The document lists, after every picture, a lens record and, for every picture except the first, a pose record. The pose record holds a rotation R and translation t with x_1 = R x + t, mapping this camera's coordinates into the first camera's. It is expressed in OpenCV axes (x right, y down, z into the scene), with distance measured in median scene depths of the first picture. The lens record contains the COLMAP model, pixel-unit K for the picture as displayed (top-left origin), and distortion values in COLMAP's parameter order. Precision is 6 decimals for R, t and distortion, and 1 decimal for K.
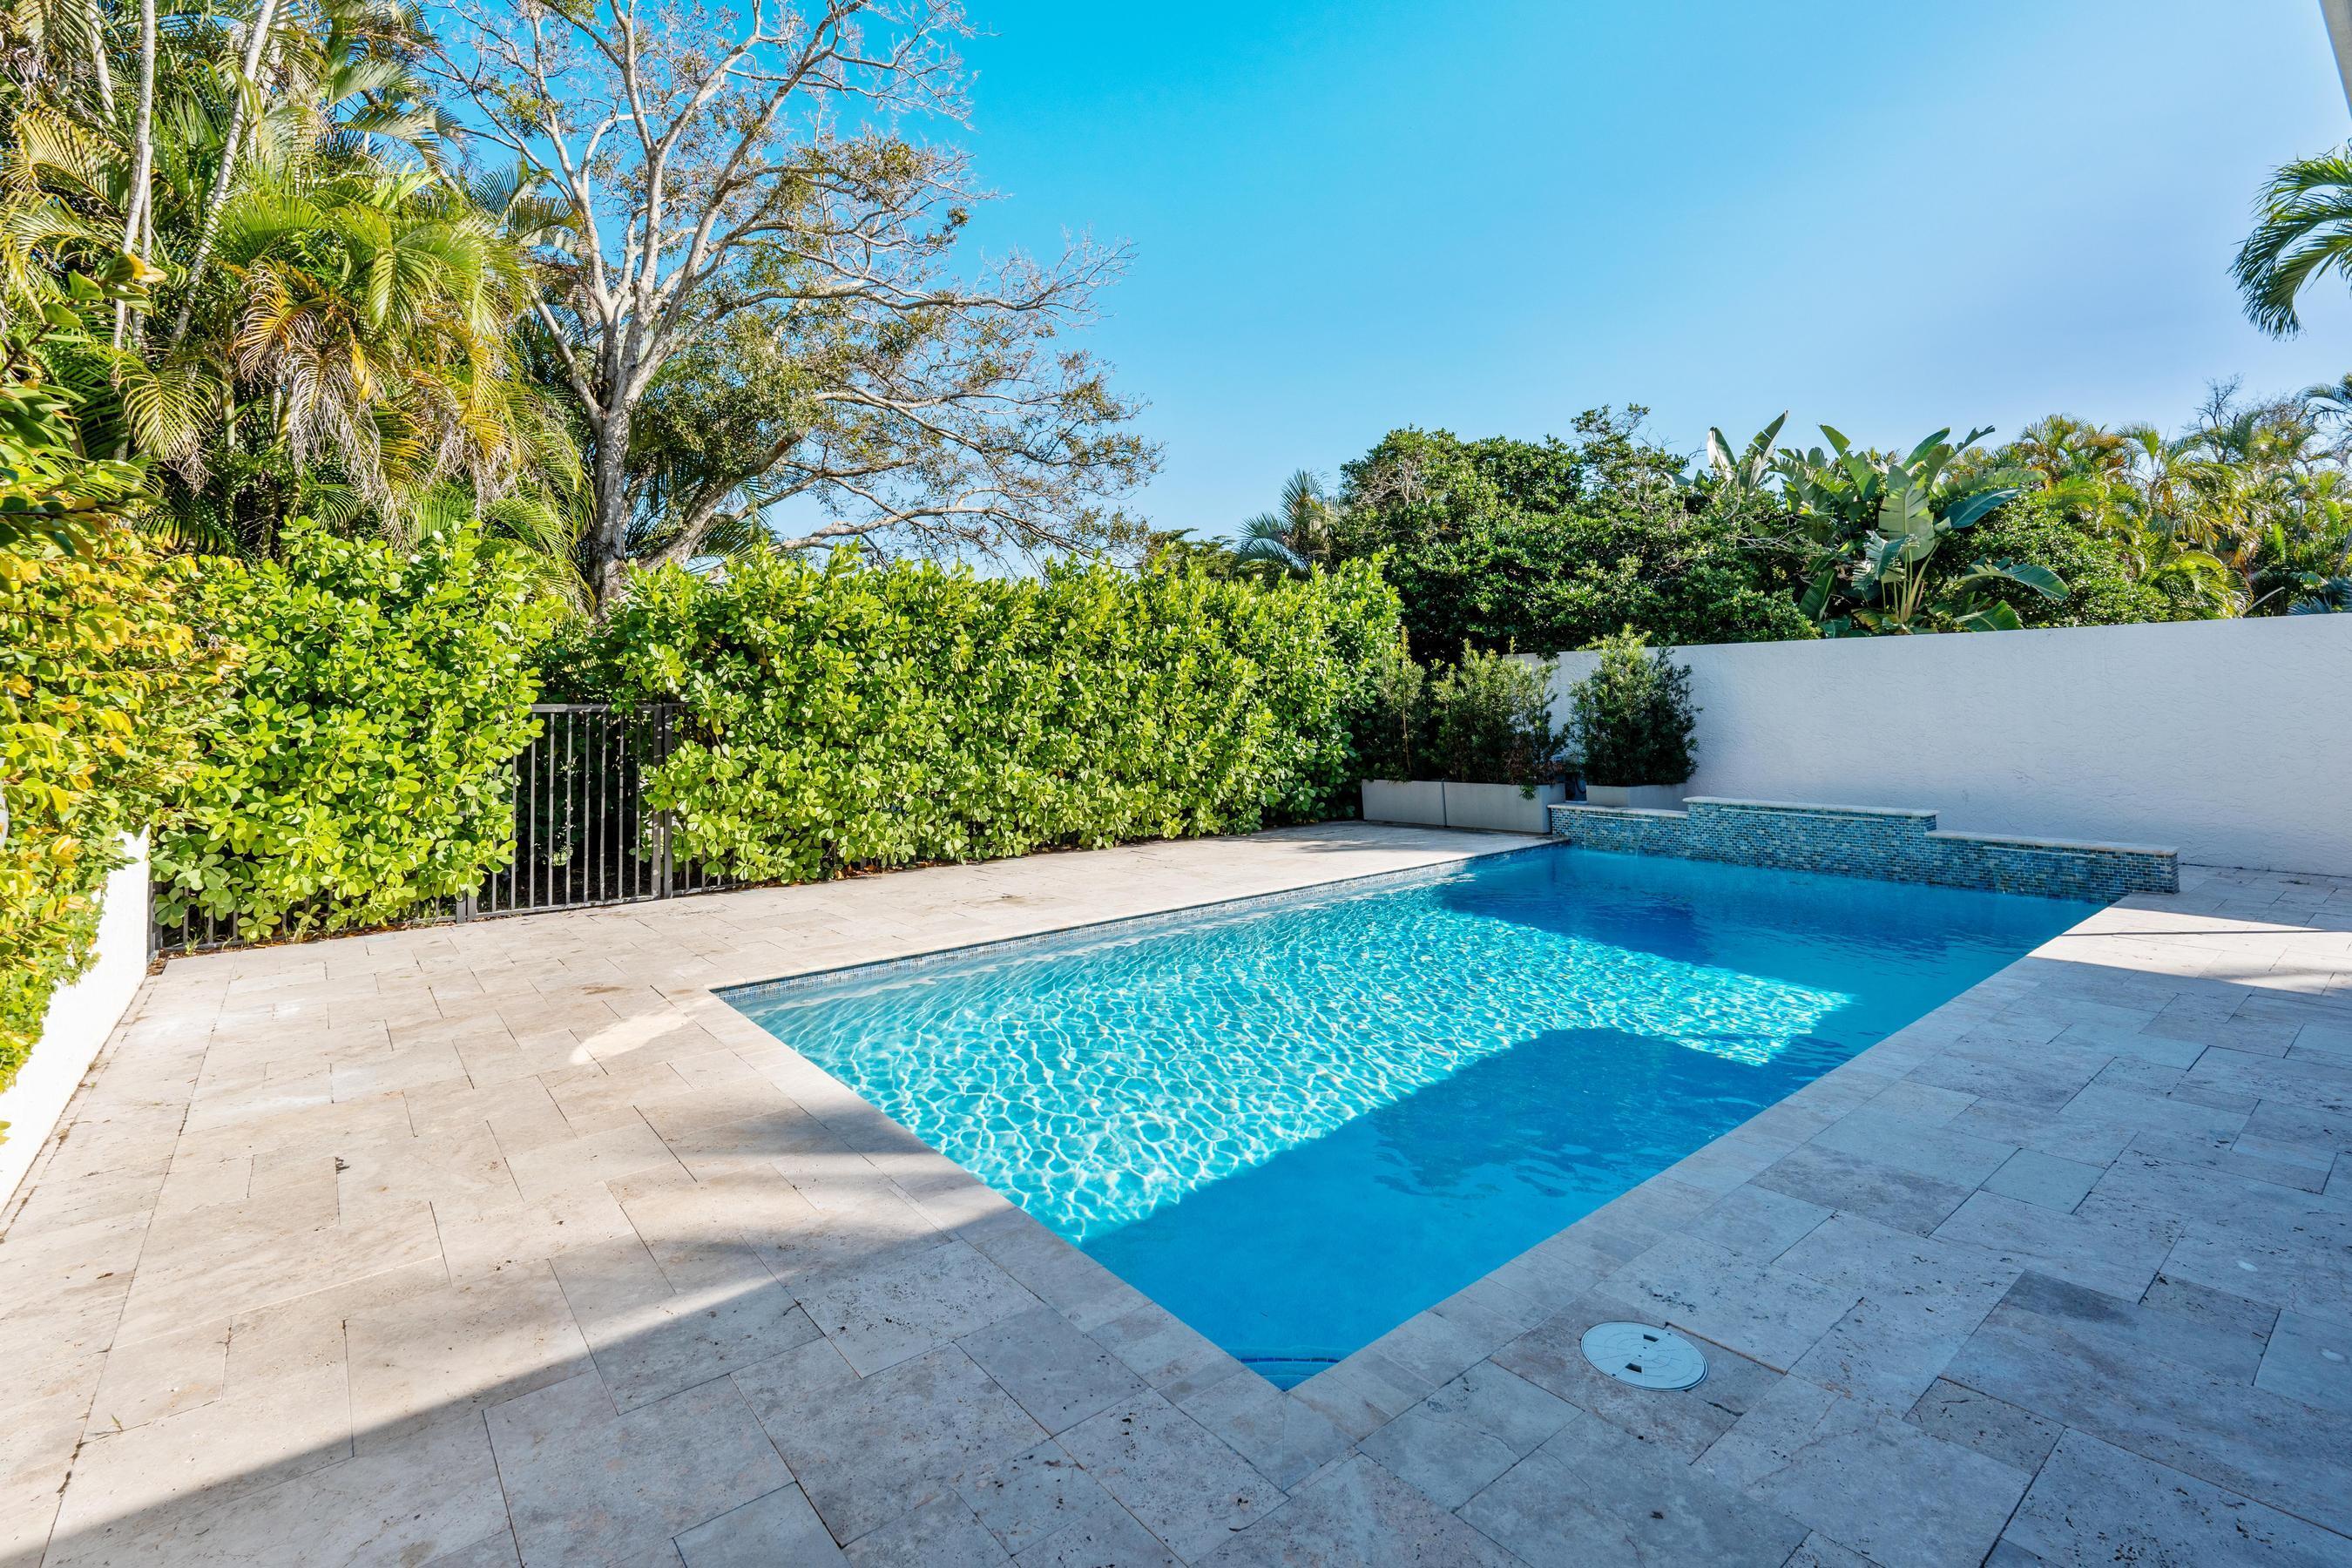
lens RADIAL K [[1035.2, 0, 1157.1], [0, 1035.2, 693.4], [0, 0, 1]] dist [-0.005993, 0.001193]
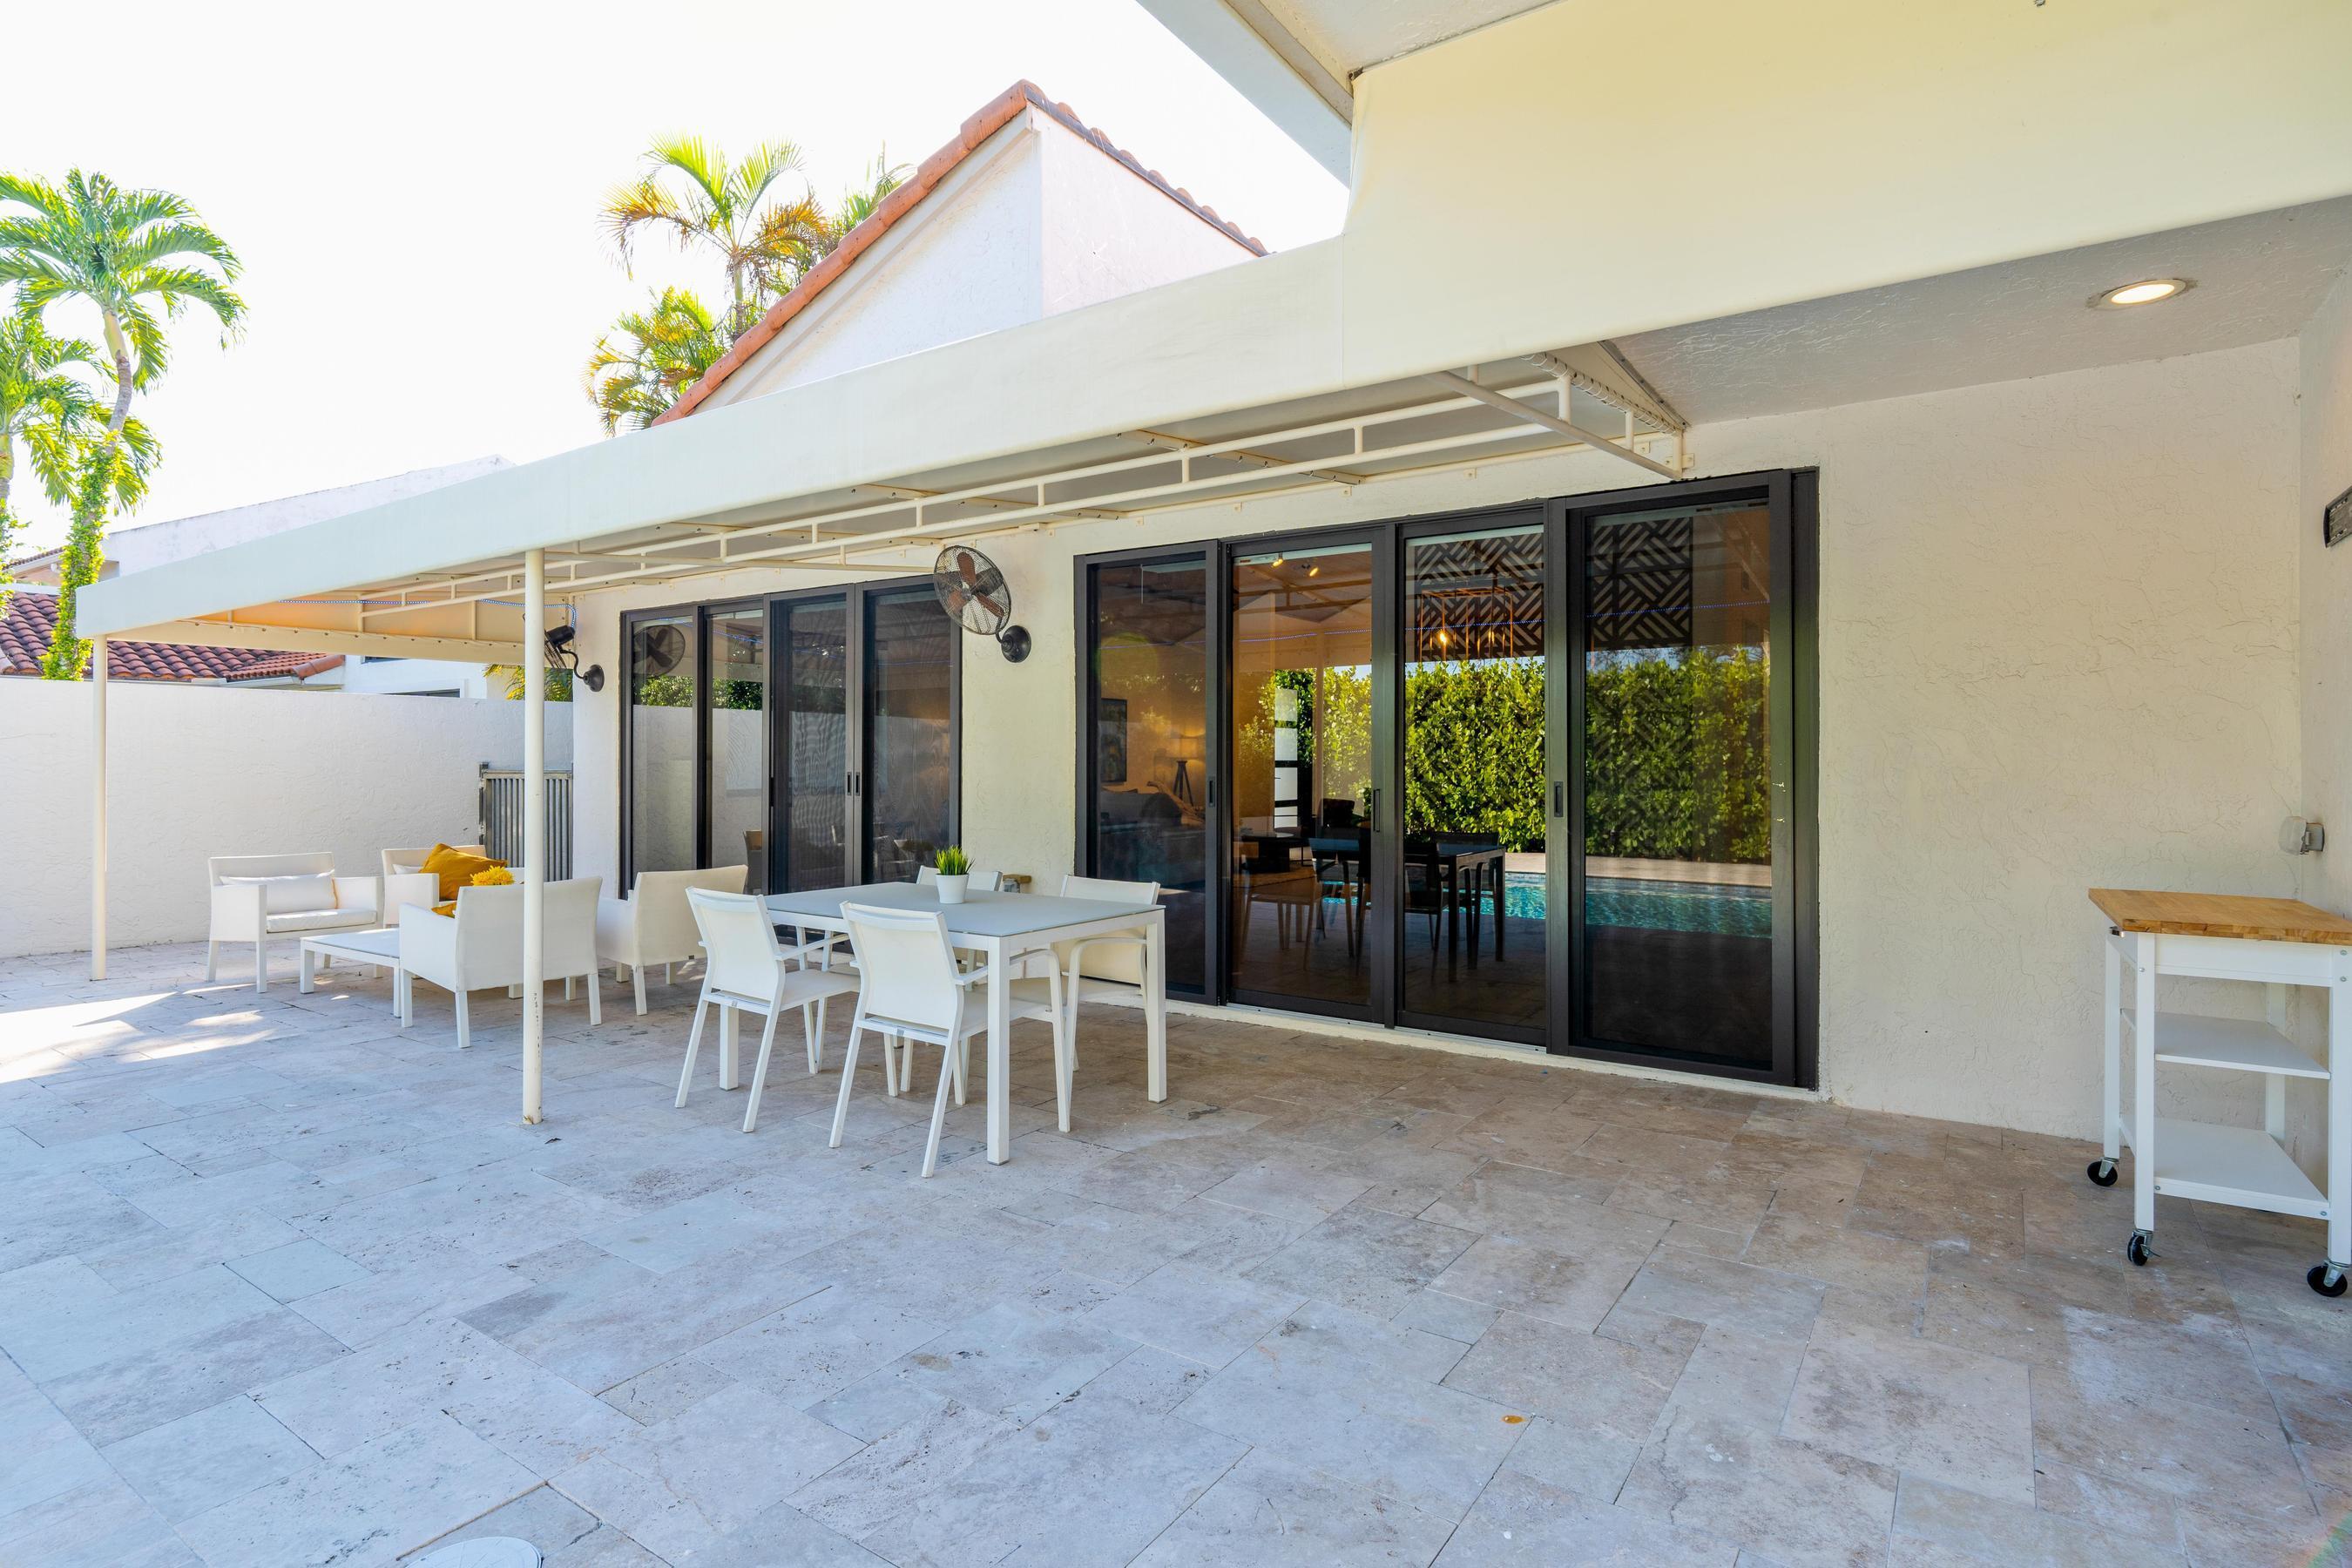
lens RADIAL K [[1189.5, 0, 1165.4], [0, 1189.5, 767.2], [0, 0, 1]] dist [-0.010119, -0.000625]
pose [[-0.262630, 0.004382, 0.964887, -0.451273], [-0.003012, 0.999981, -0.005362, 0.013428], [-0.964892, -0.004315, -0.262612, 0.583185]]
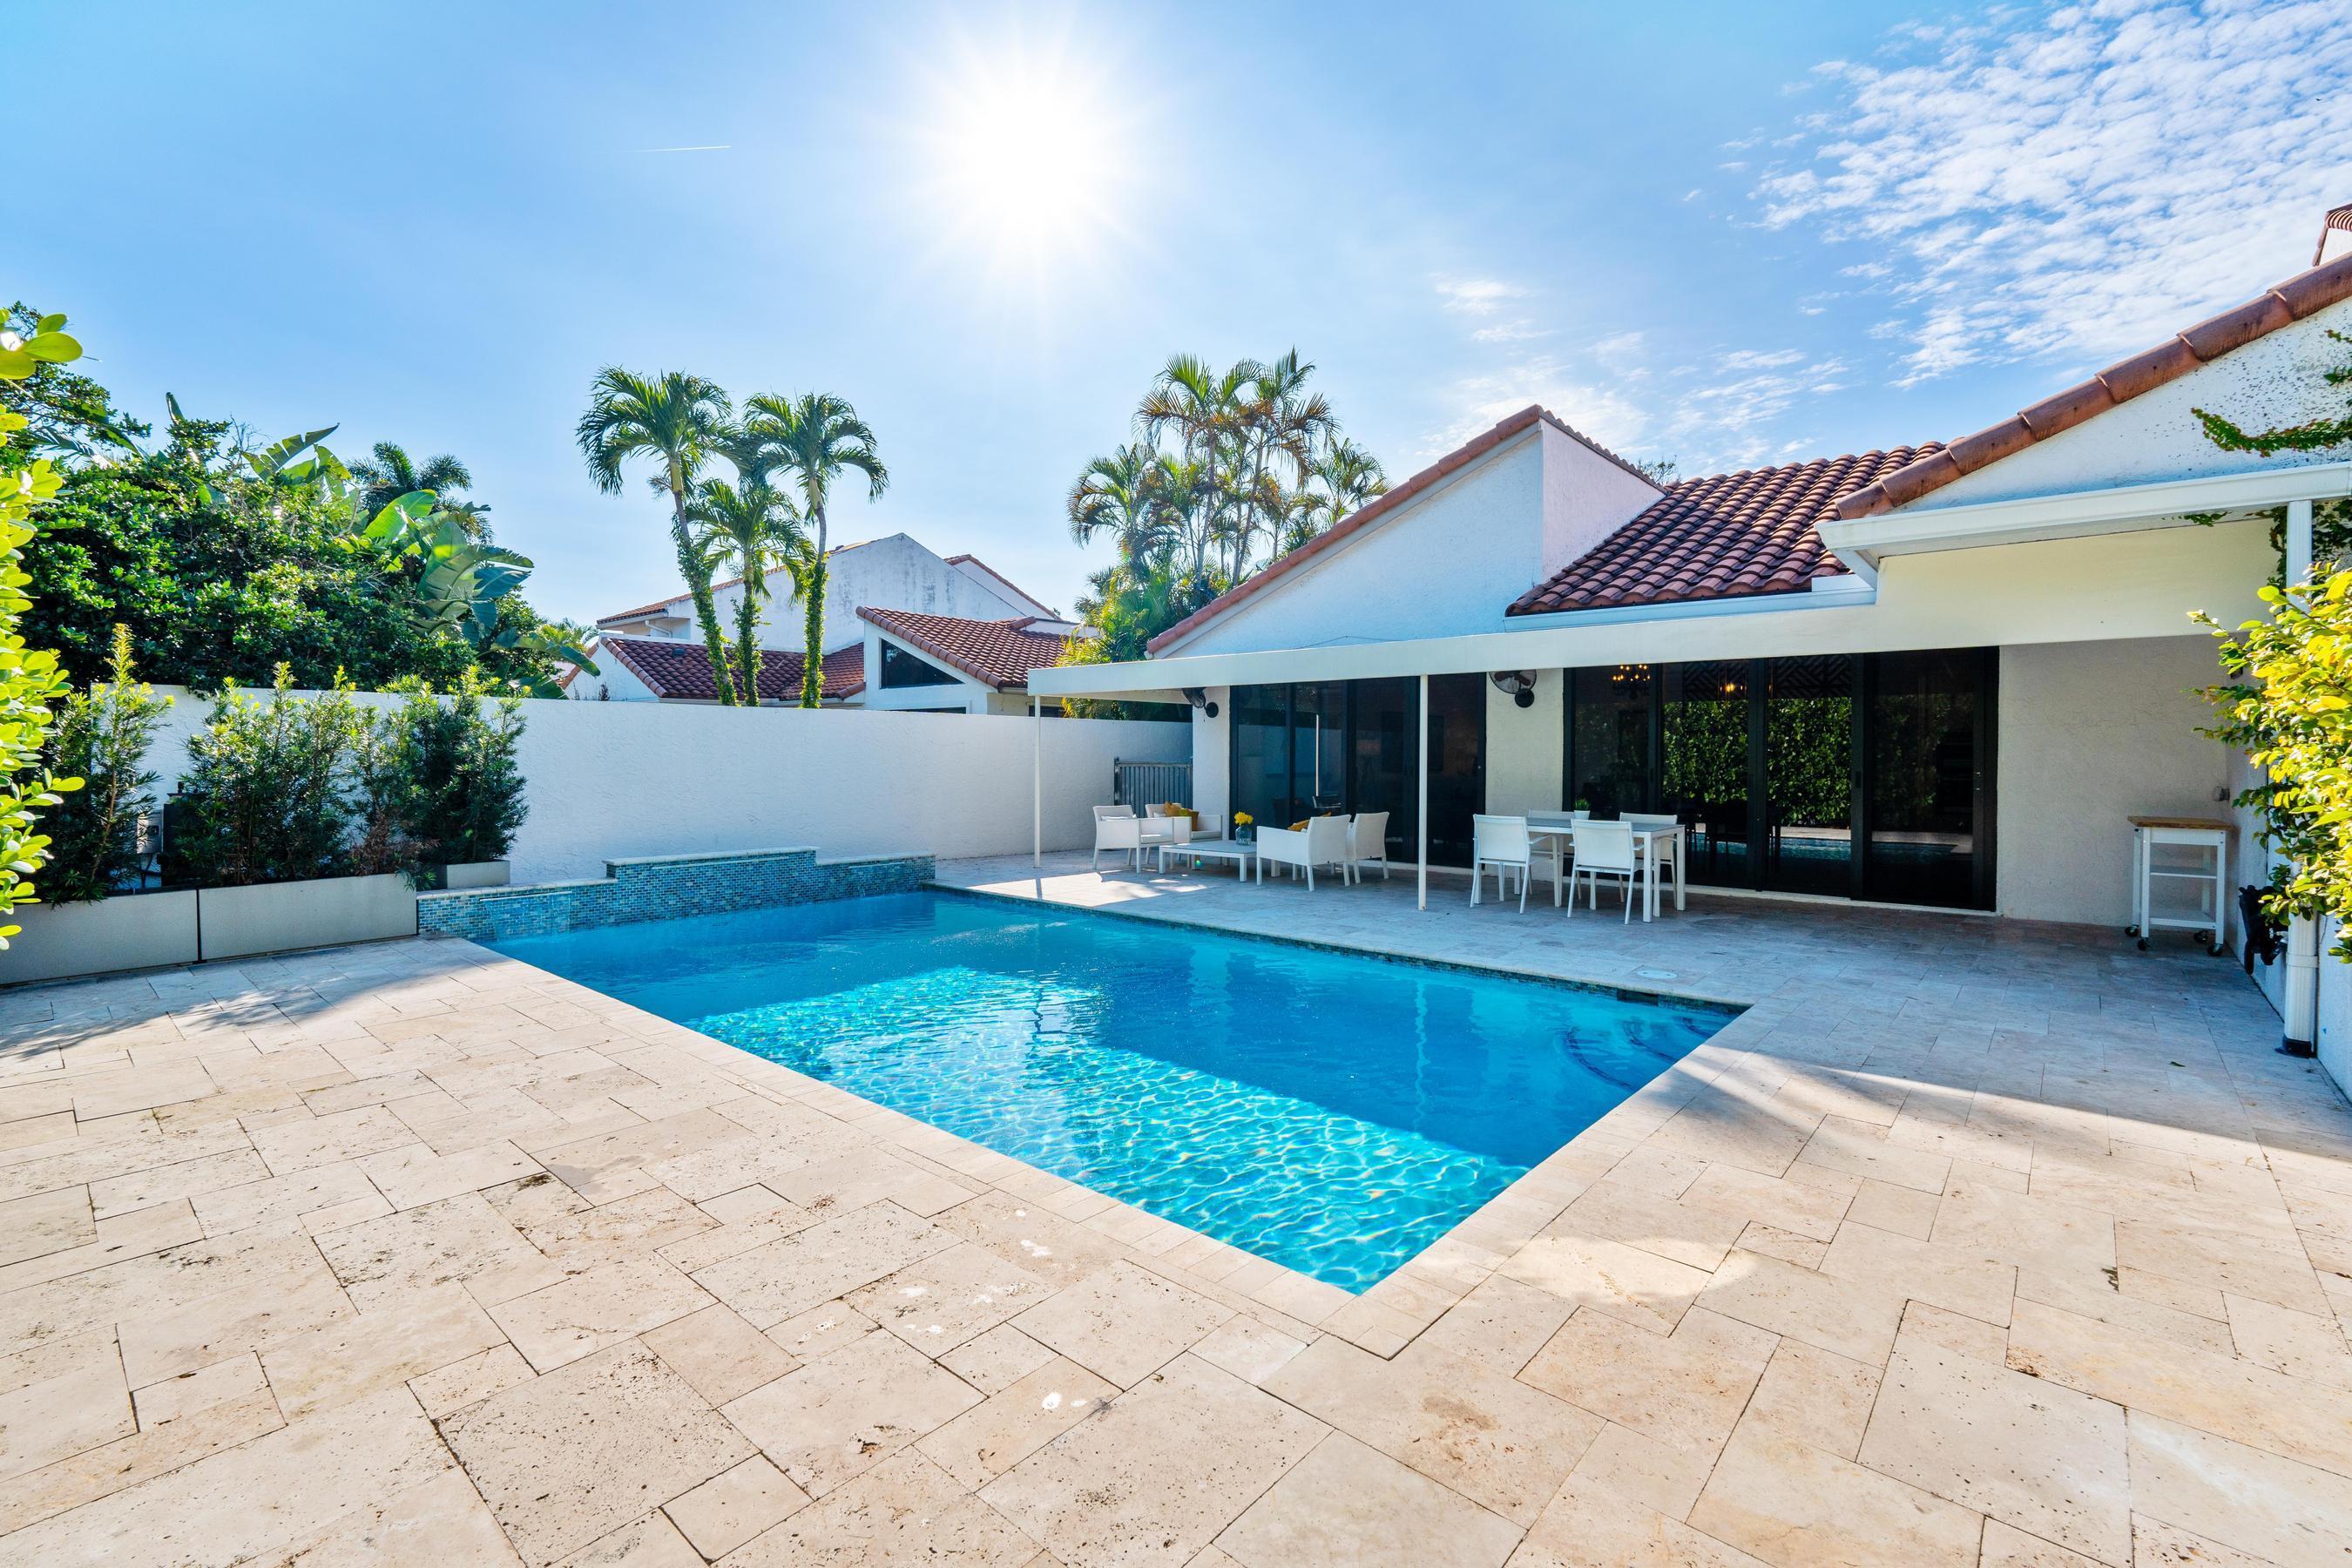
lens RADIAL K [[1035.2, 0, 1172.4], [0, 1035.2, 767.1], [0, 0, 1]] dist [-0.005993, 0.001193]
pose [[-0.156253, -0.003392, 0.987711, -0.824408], [-0.005670, 0.999981, 0.002537, 0.014370], [-0.987701, -0.005204, -0.156269, 1.038306]]
